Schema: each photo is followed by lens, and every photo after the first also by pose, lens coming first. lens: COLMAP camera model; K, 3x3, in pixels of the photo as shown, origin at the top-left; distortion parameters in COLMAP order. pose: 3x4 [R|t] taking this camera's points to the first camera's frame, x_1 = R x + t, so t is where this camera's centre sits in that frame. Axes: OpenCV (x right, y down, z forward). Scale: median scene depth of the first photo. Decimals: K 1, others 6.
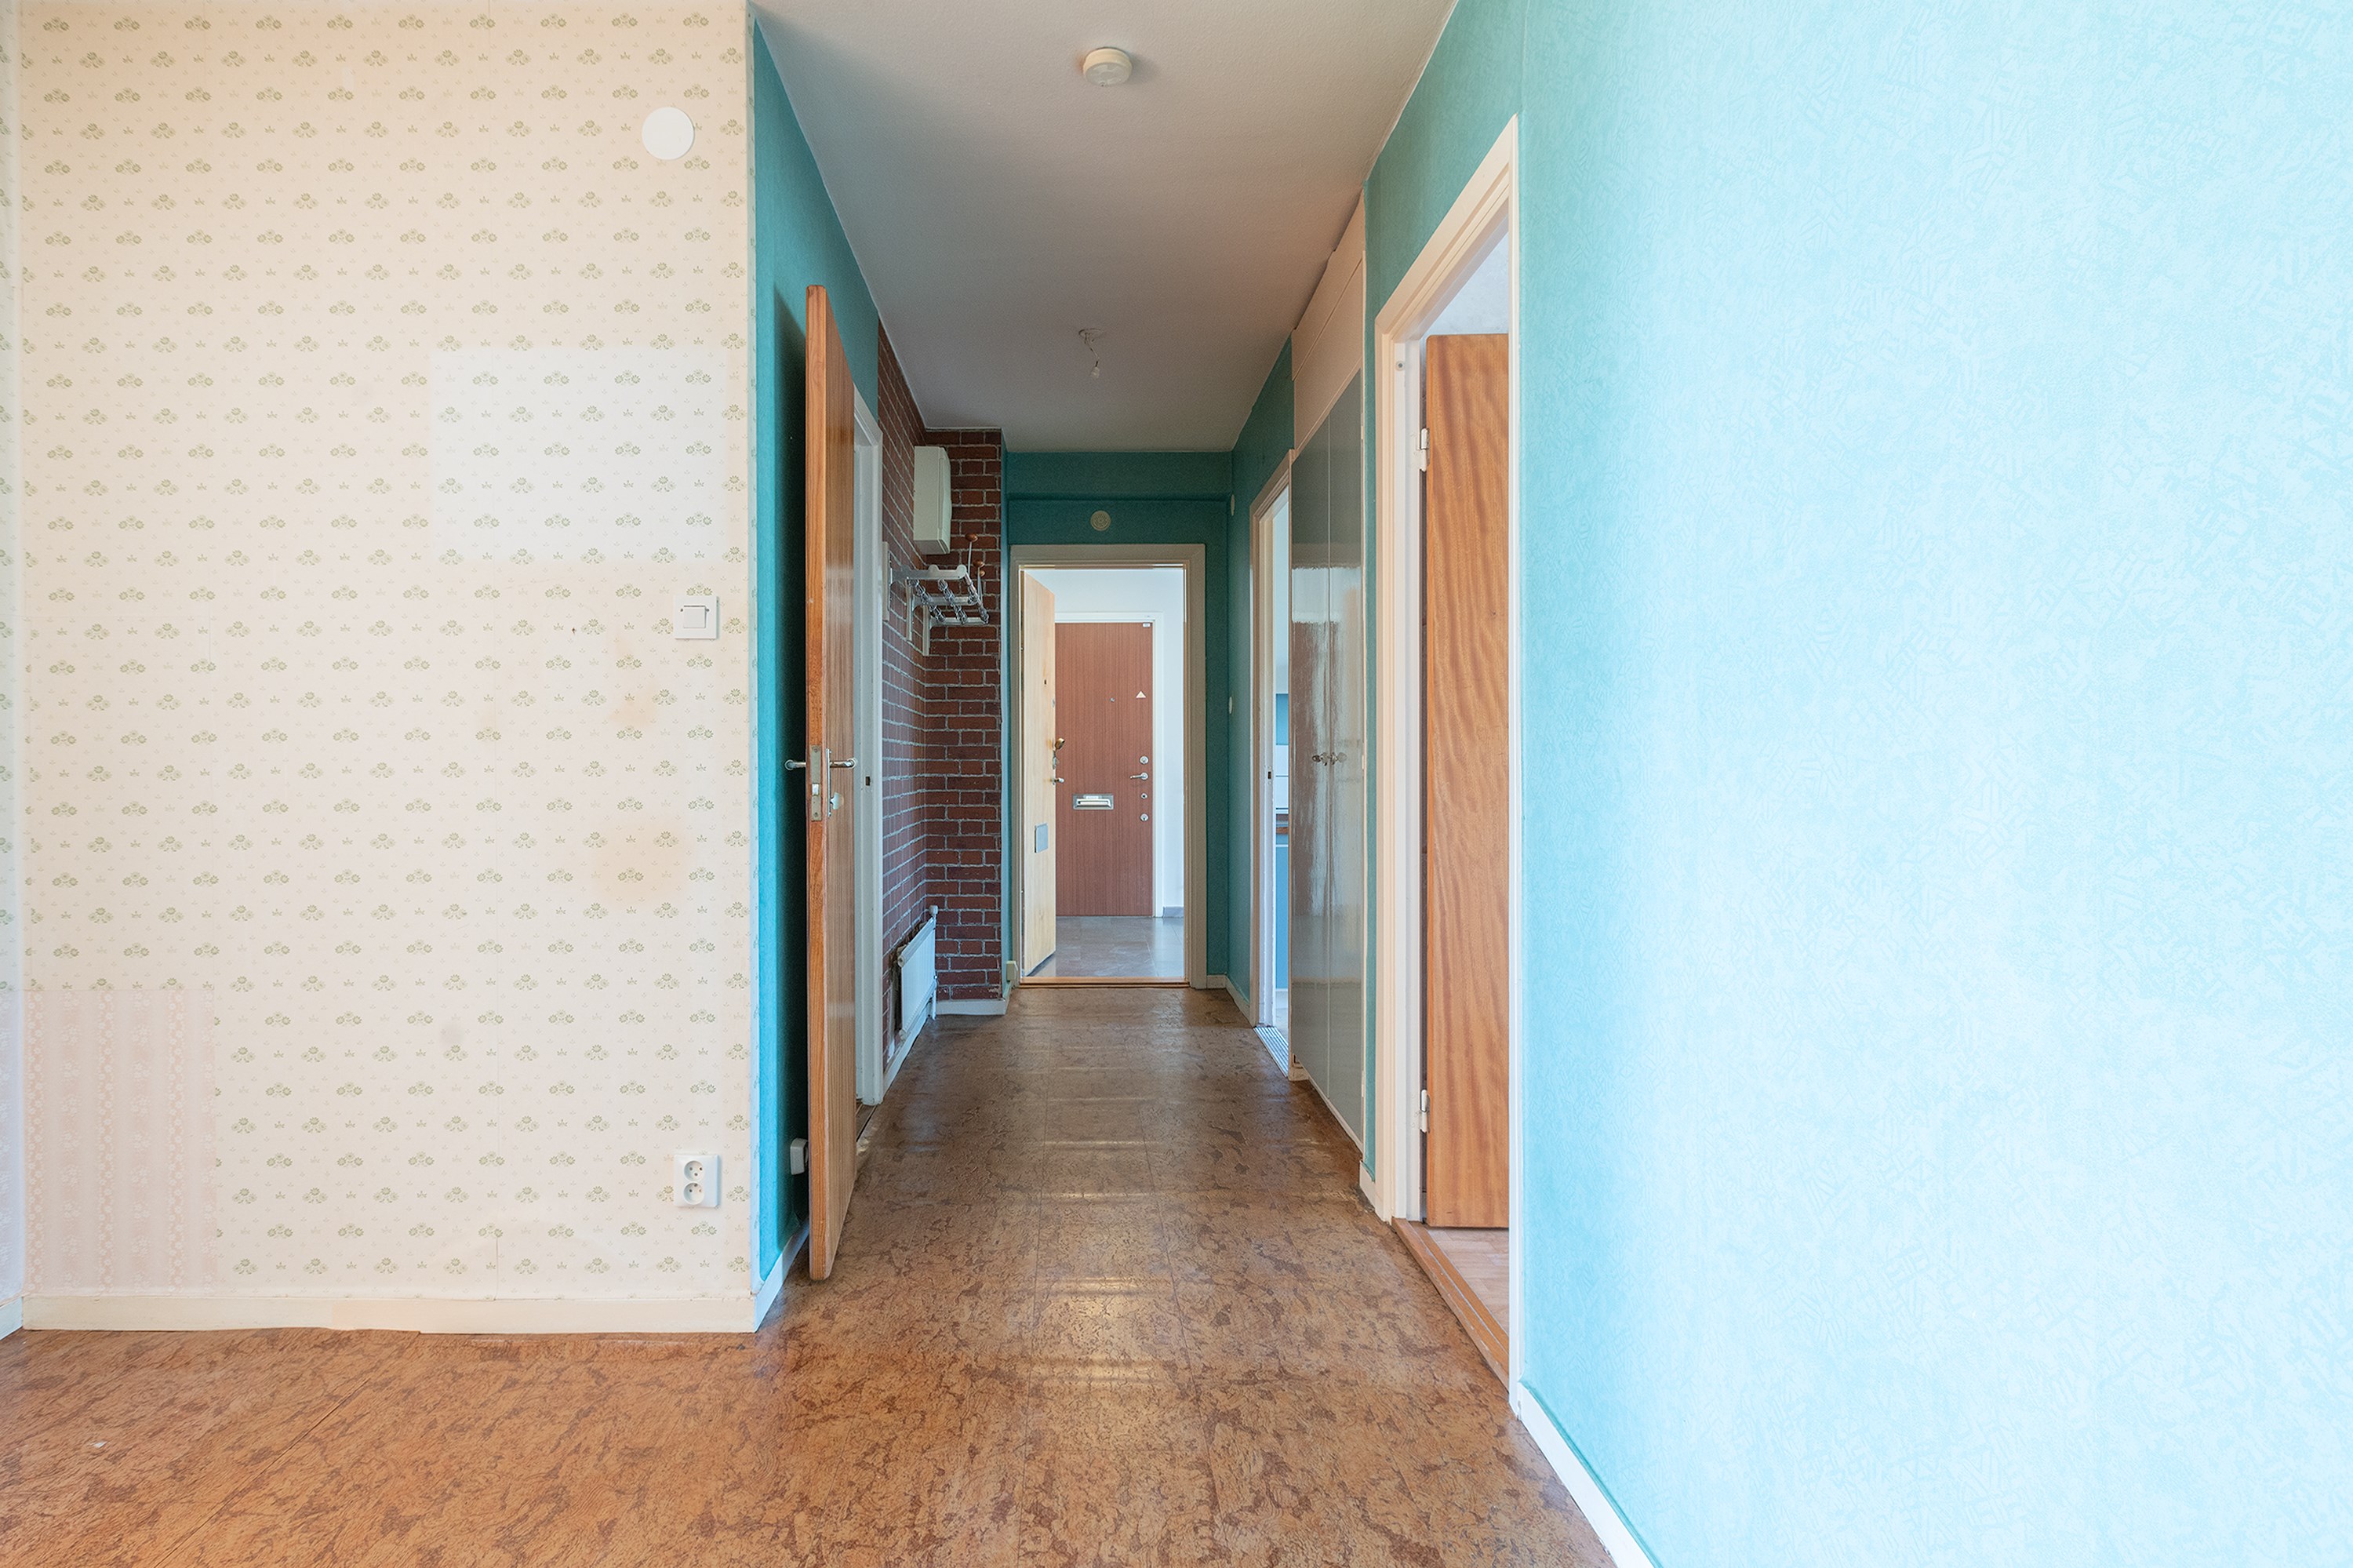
lens RADIAL K [[1084.2, 0, 1170.8], [0, 1084.2, 773.9], [0, 0, 1]] dist [0.000787, 0.000159]
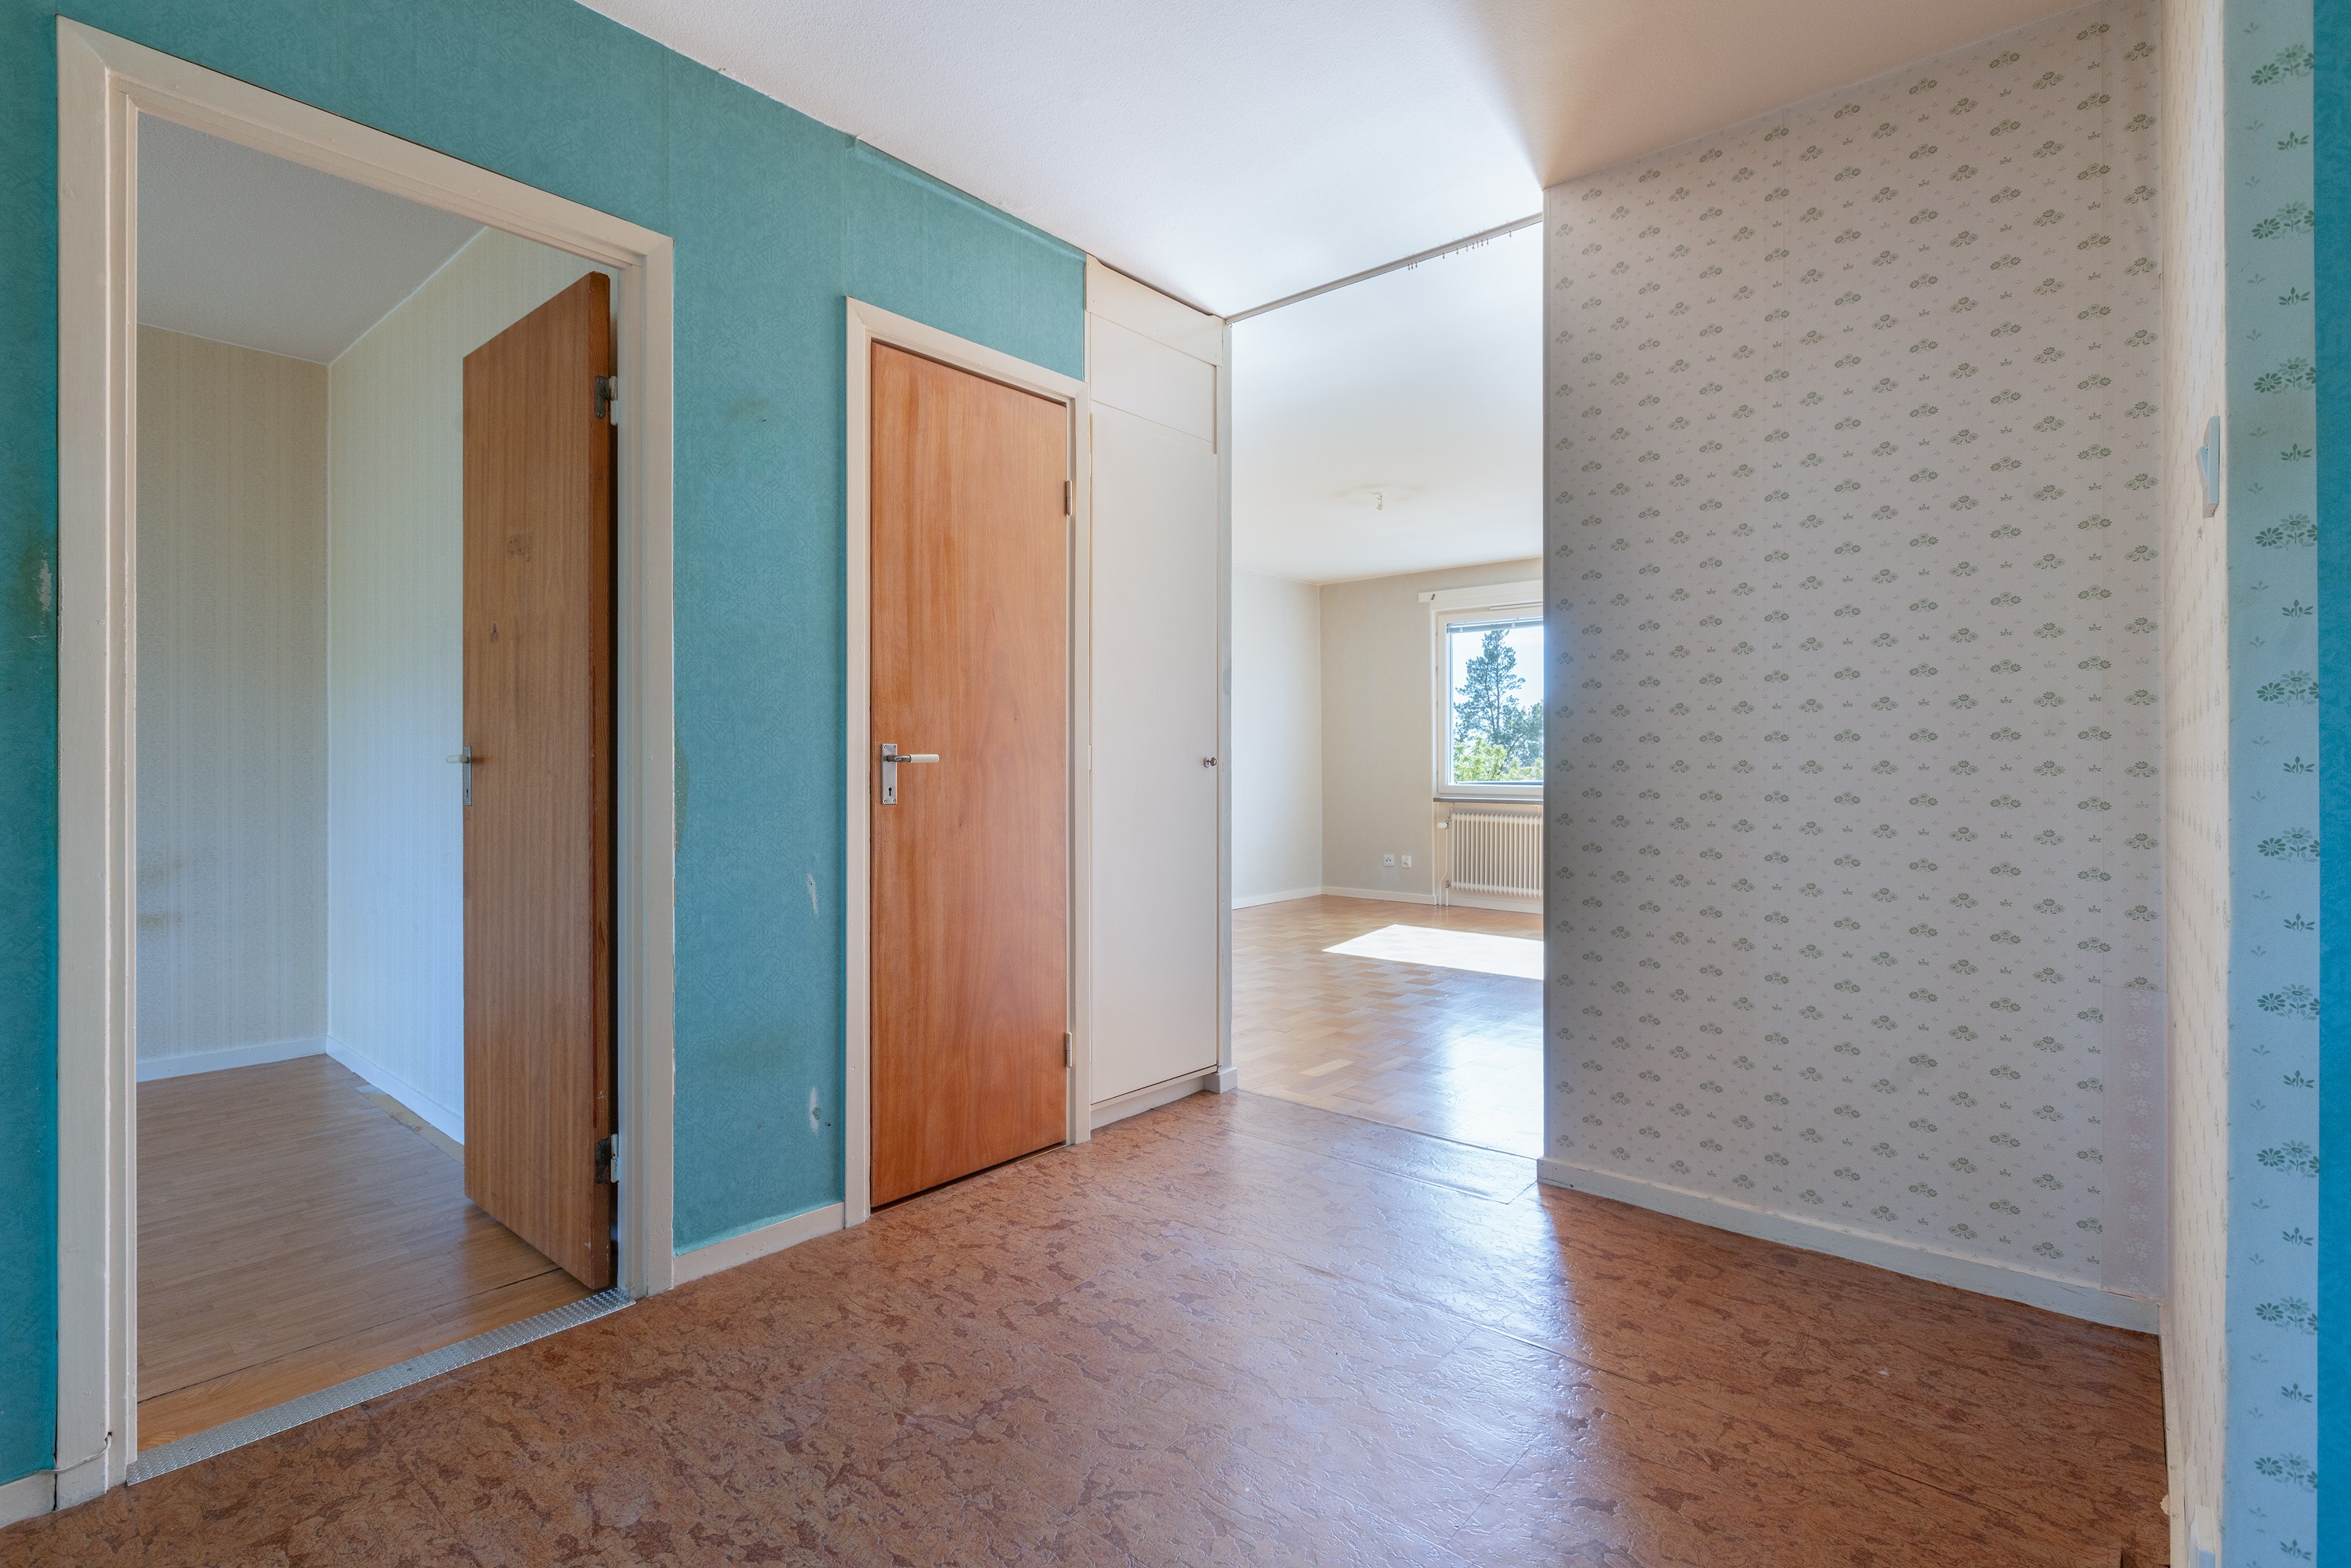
lens RADIAL K [[1135.3, 0, 1175.2], [0, 1135.3, 773.1], [0, 0, 1]] dist [0.000137, 0.000067]
pose [[-0.702763, 0.001820, -0.711422, 0.361223], [-0.008152, 0.999910, 0.010610, -0.001343], [0.711378, 0.013256, -0.702685, 1.348395]]
